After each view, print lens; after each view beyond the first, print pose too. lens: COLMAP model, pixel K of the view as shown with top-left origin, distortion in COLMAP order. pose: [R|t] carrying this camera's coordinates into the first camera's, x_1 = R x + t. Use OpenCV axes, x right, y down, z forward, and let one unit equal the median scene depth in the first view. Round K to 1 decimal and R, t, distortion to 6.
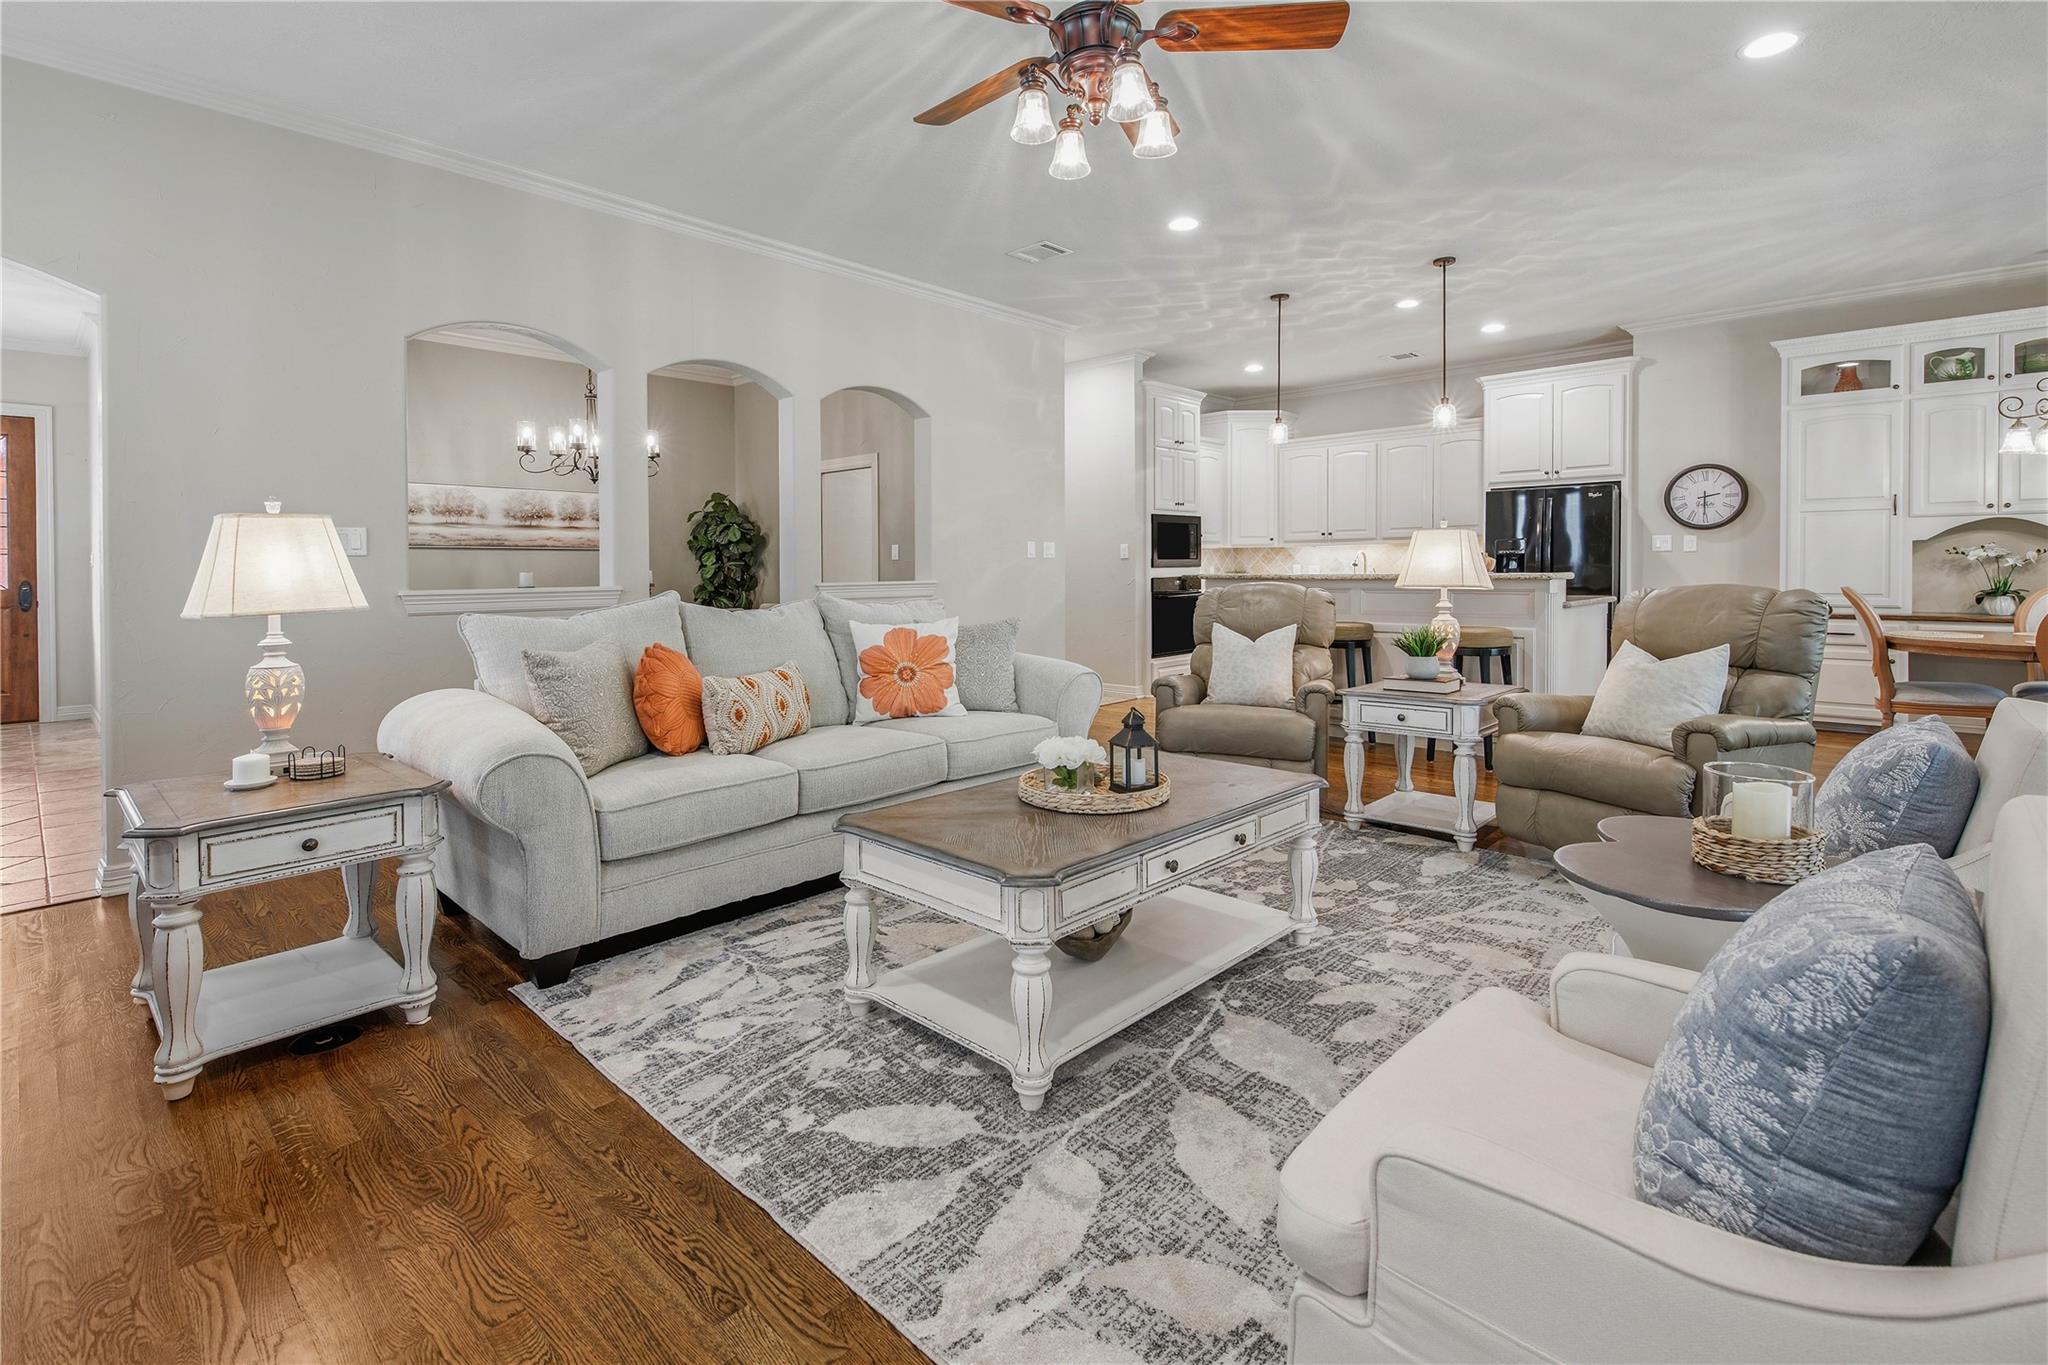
lens RADIAL K [[906.3, 0, 1009.1], [0, 906.3, 569.9], [0, 0, 1]] dist [0.008009, -0.000208]
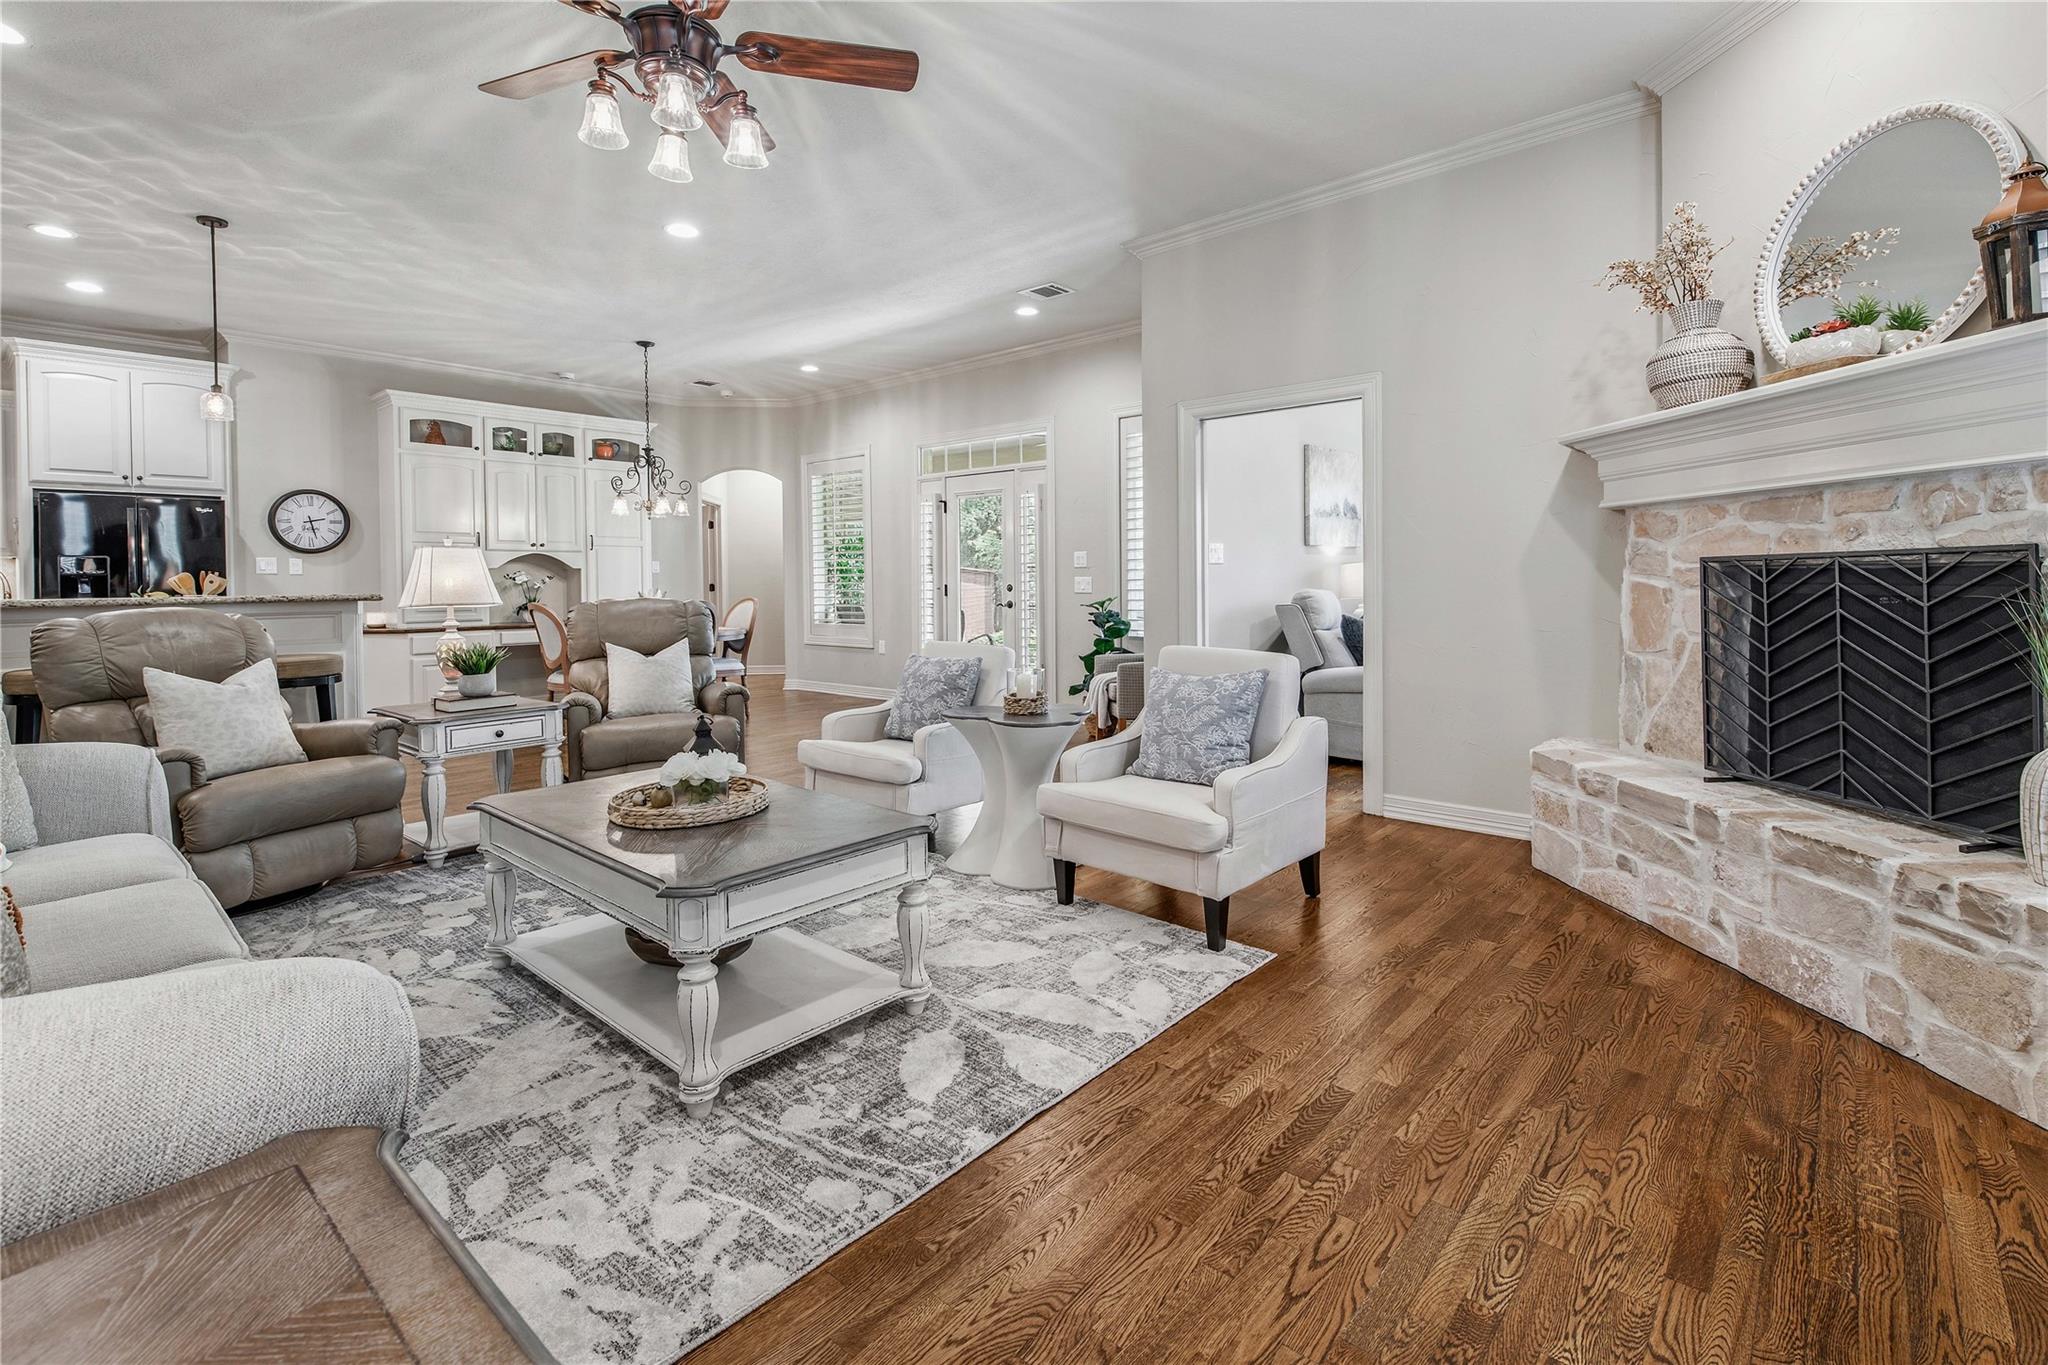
lens RADIAL K [[946.2, 0, 1030.7], [0, 946.2, 583.8], [0, 0, 1]] dist [0.001130, -0.003573]
pose [[-0.039258, 0.004092, 0.999221, -0.514574], [0.010712, 0.999936, -0.003674, 0.004974], [-0.999172, 0.010560, -0.039299, 0.358618]]
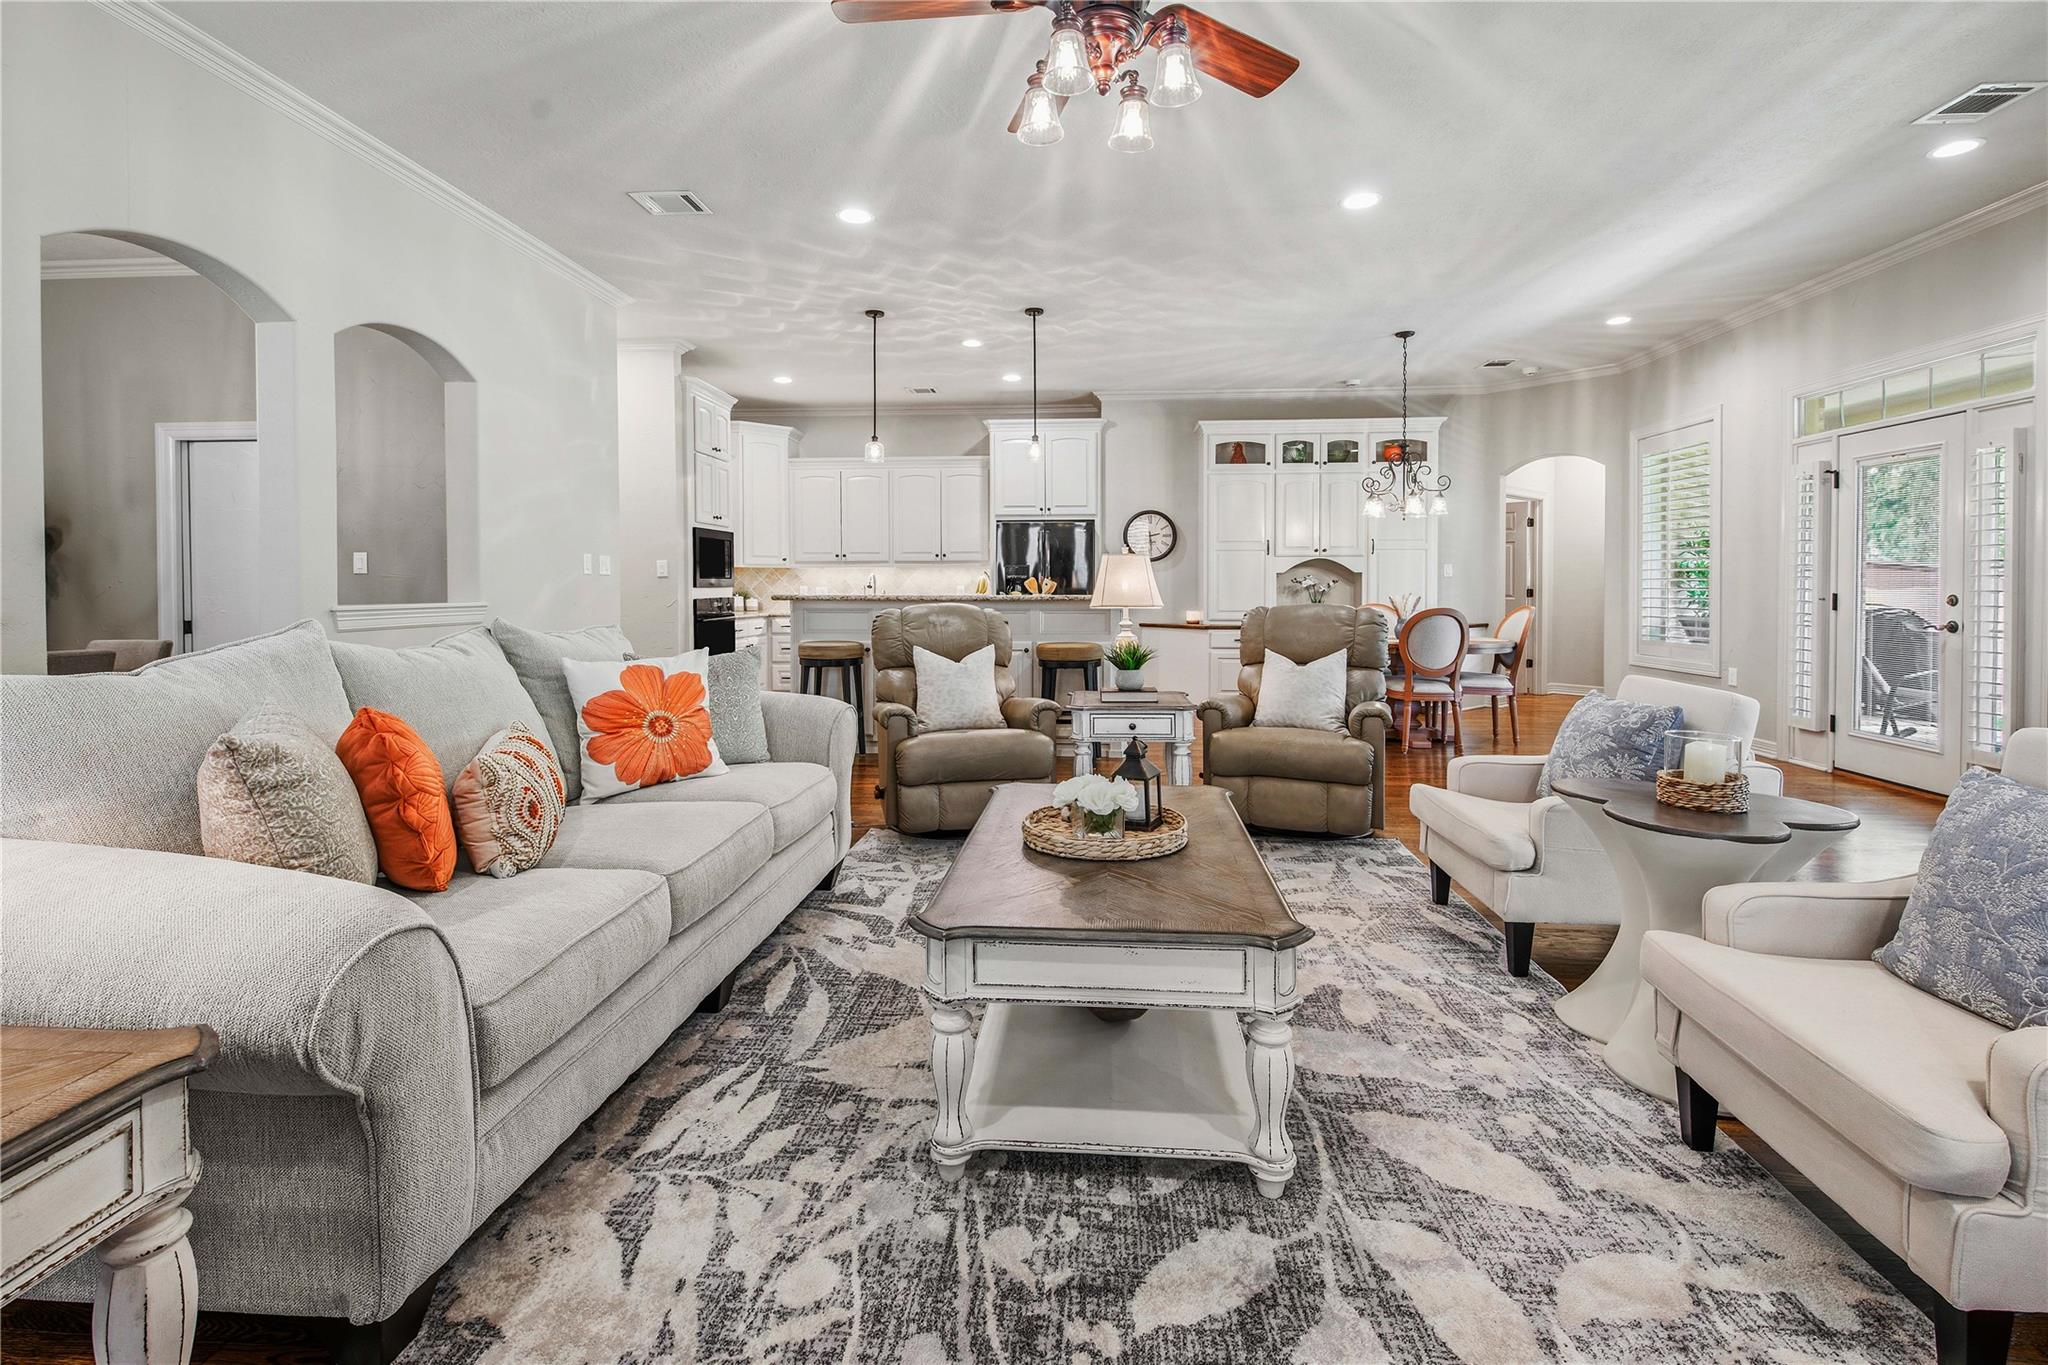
lens RADIAL K [[916.6, 0, 1007.5], [0, 916.6, 596.3], [0, 0, 1]] dist [0.020404, -0.011059]
pose [[0.781640, 0.001970, 0.623727, -0.298981], [-0.005176, 0.999981, 0.003329, 0.002710], [-0.623709, -0.005831, 0.781635, 0.185754]]
